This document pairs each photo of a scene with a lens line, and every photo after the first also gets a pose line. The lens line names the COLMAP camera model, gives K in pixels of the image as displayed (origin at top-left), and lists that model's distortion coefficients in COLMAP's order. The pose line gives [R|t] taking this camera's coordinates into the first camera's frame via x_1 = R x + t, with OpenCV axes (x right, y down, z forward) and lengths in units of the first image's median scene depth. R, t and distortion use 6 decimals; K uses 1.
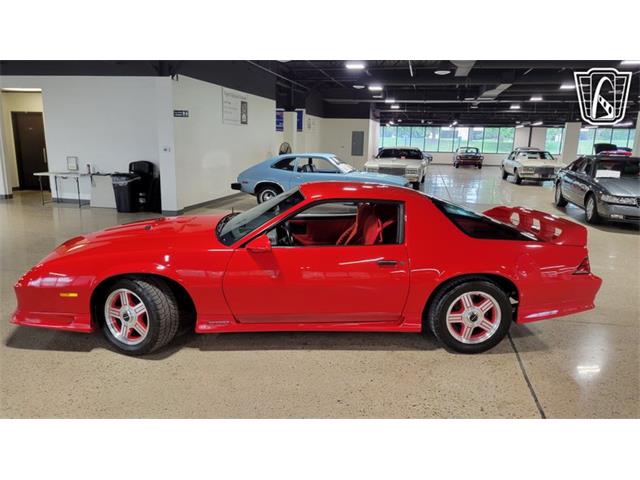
lens RADIAL K [[491.9, 0, 324.9], [0, 491.9, 240.1], [0, 0, 1]] dist [0.006039, -0.001860]
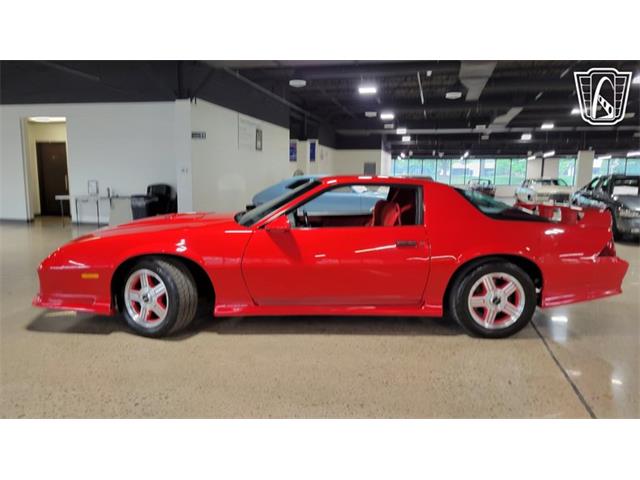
lens RADIAL K [[491.5, 0, 320.0], [0, 491.5, 240.0], [0, 0, 1]] dist [0.009440, -0.000680]
pose [[0.999388, -0.007842, -0.034098, -0.012048], [0.005060, 0.996707, -0.080931, 0.101162], [0.034621, 0.080708, 0.996136, 0.004693]]
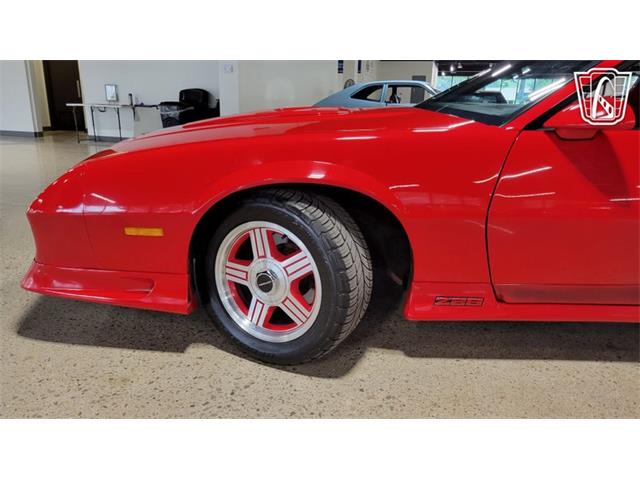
lens RADIAL K [[491.5, 0, 320.0], [0, 491.5, 240.0], [0, 0, 1]] dist [0.009440, -0.000680]
pose [[0.997877, 0.017921, -0.062620, -0.273369], [-0.013434, 0.997360, 0.071355, 0.070046], [0.063733, -0.070363, 0.995483, 0.464820]]
